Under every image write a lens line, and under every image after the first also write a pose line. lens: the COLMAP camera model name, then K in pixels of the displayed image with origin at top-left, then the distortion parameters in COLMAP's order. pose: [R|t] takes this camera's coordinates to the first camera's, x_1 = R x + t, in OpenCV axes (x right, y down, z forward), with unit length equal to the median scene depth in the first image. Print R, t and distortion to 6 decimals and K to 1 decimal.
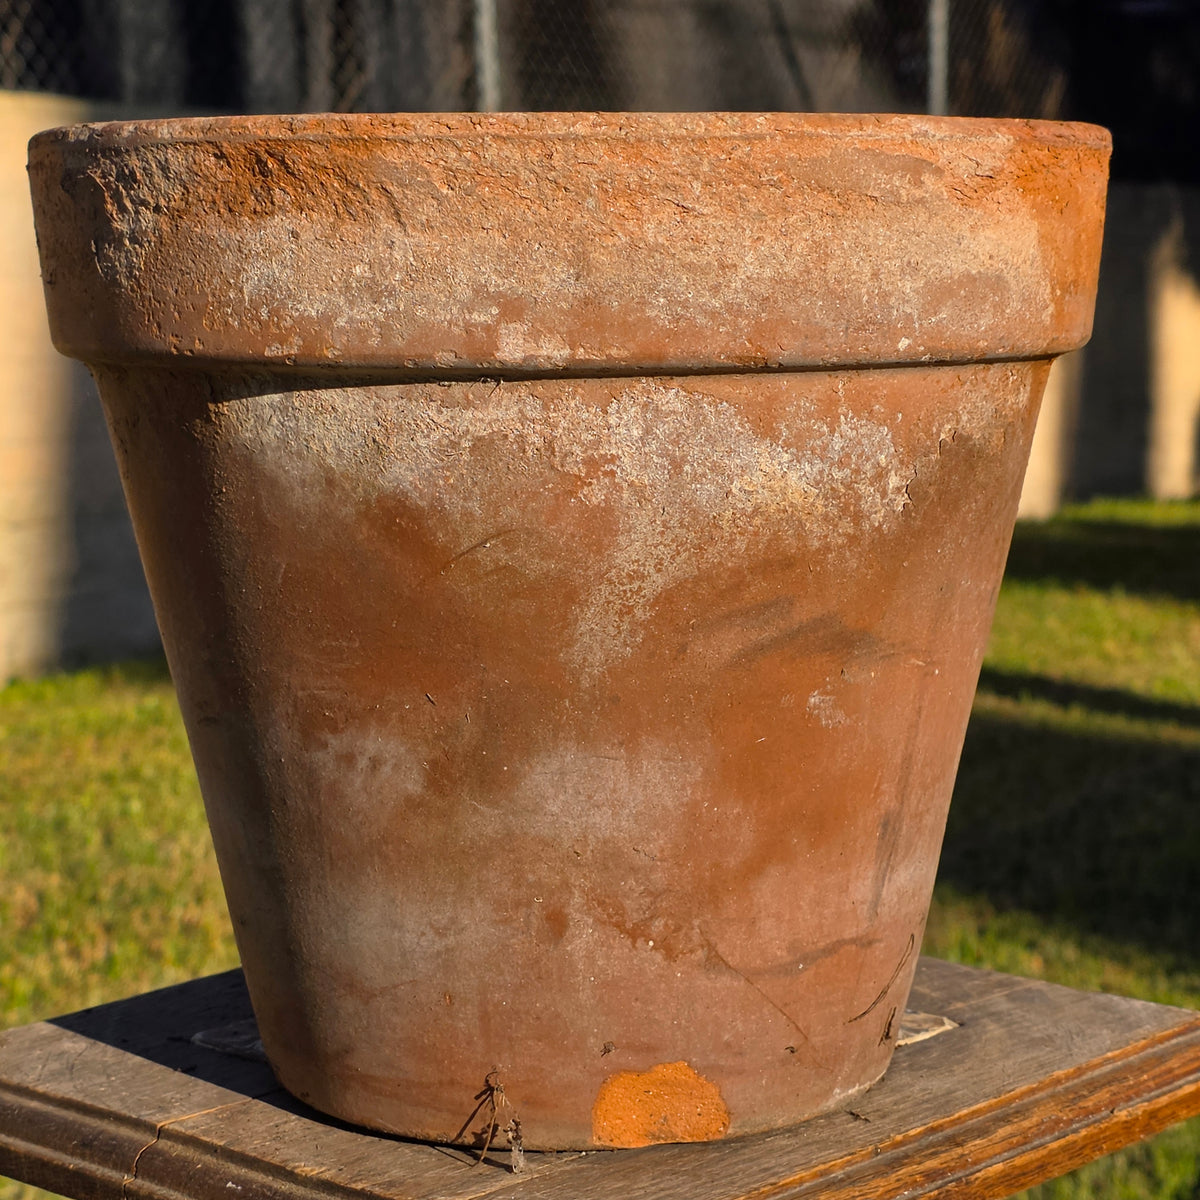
lens RADIAL K [[2838.2, 0, 626.6], [0, 2838.2, 623.8], [0, 0, 1]] dist [0.117894, 0.000000]
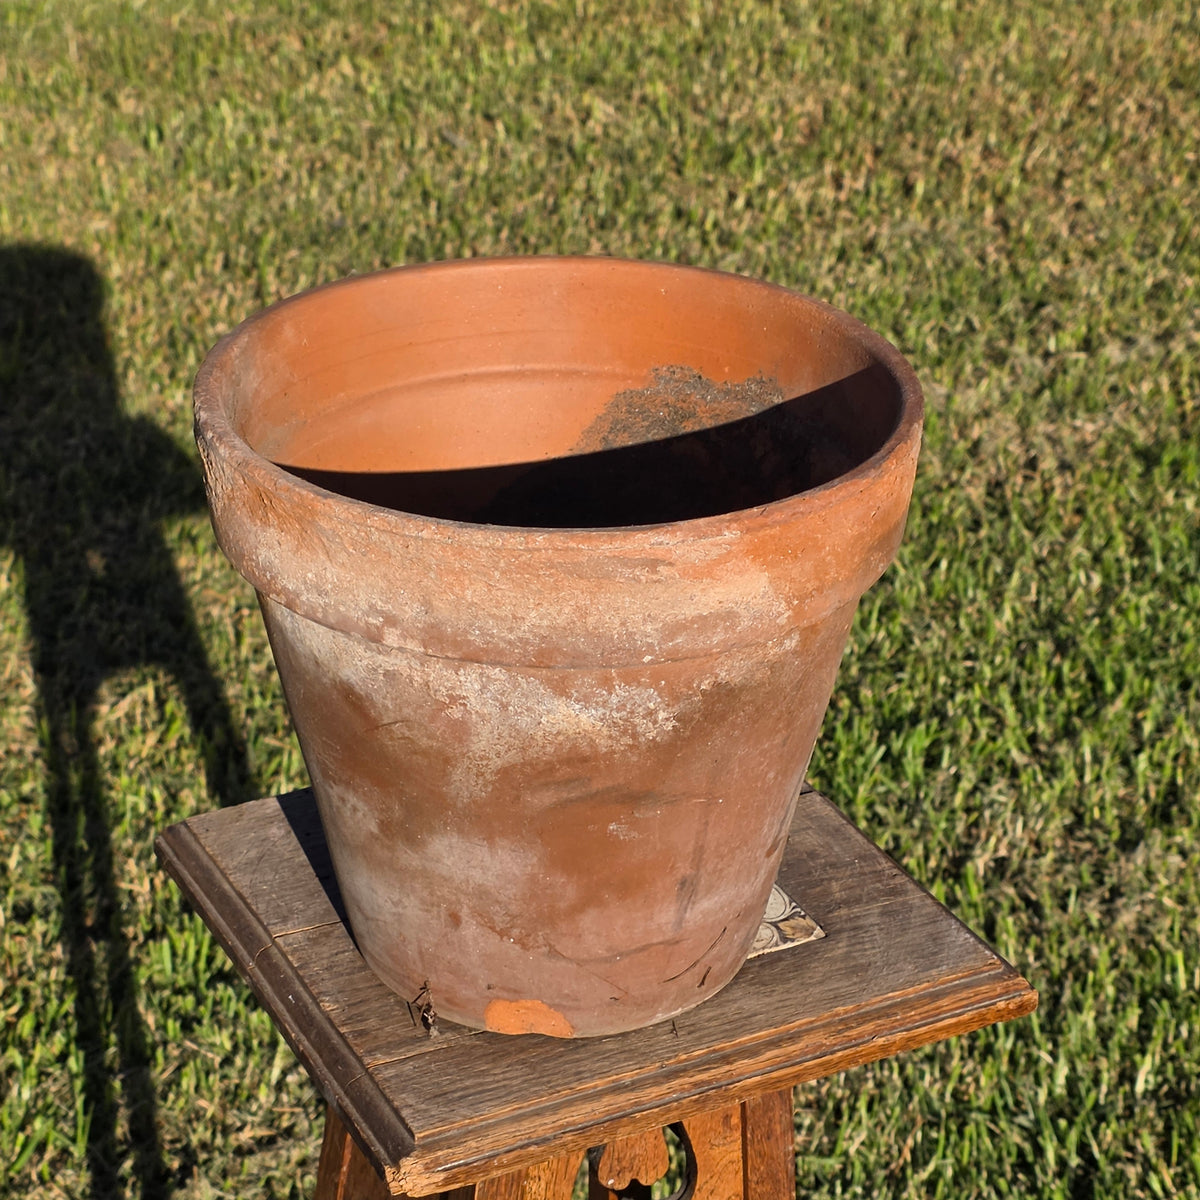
lens RADIAL K [[2838.2, 0, 614.1], [0, 2838.2, 628.3], [0, 0, 1]] dist [0.117894, 0.000000]
pose [[0.937279, 0.182715, -0.296855, 0.474030], [-0.071289, 0.934090, 0.349848, -0.577548], [0.341212, -0.306743, 0.888529, -0.330872]]
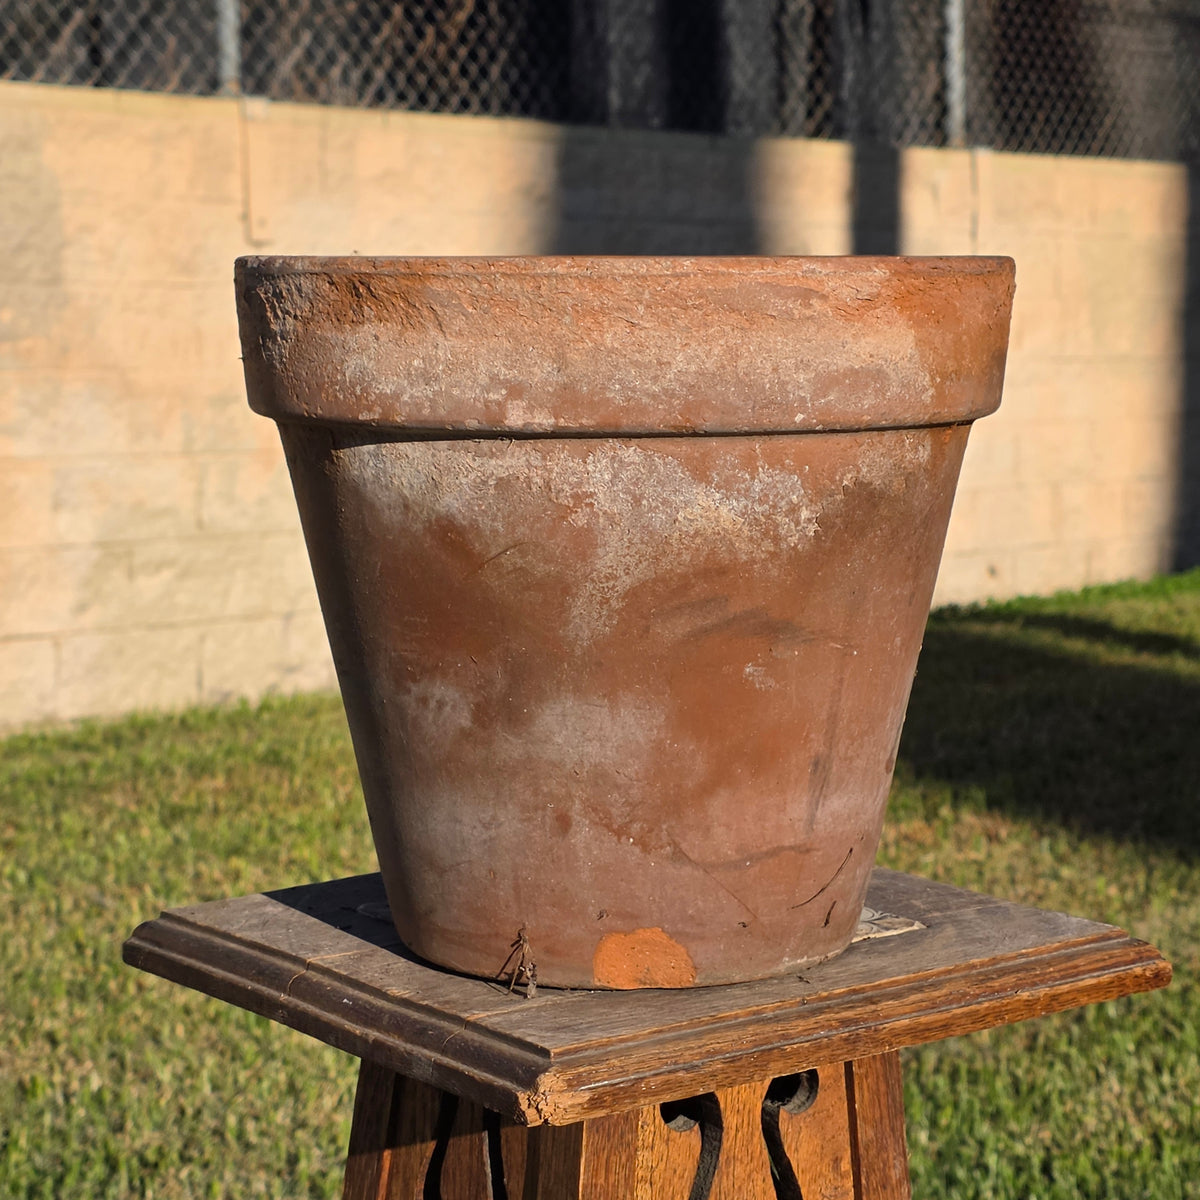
lens RADIAL K [[2838.2, 0, 625.6], [0, 2838.2, 577.2], [0, 0, 1]] dist [0.117894, 0.000000]
pose [[0.984163, 0.025725, -0.175390, 0.231395], [-0.028613, 0.999493, -0.013959, 0.002514], [0.174942, 0.018757, 0.984400, -0.354417]]
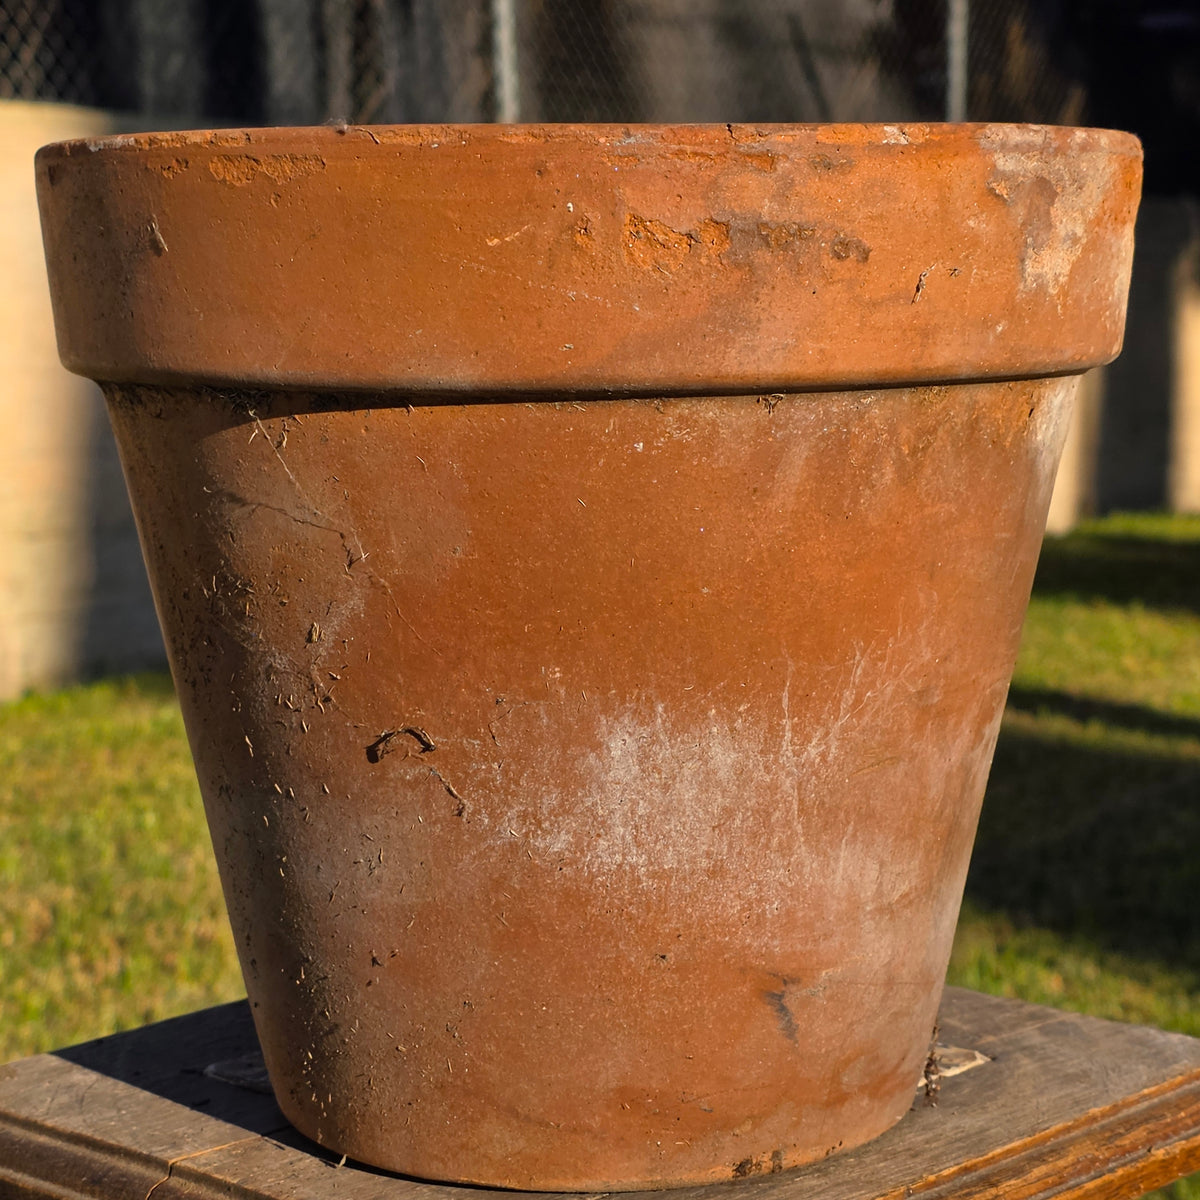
lens RADIAL K [[2838.2, 0, 643.9], [0, 2838.2, 609.4], [0, 0, 1]] dist [0.117894, 0.000000]
pose [[0.999993, 0.003632, 0.000401, -0.003599], [-0.003628, 0.999949, -0.009373, -0.004138], [-0.000435, 0.009372, 0.999956, 0.024667]]
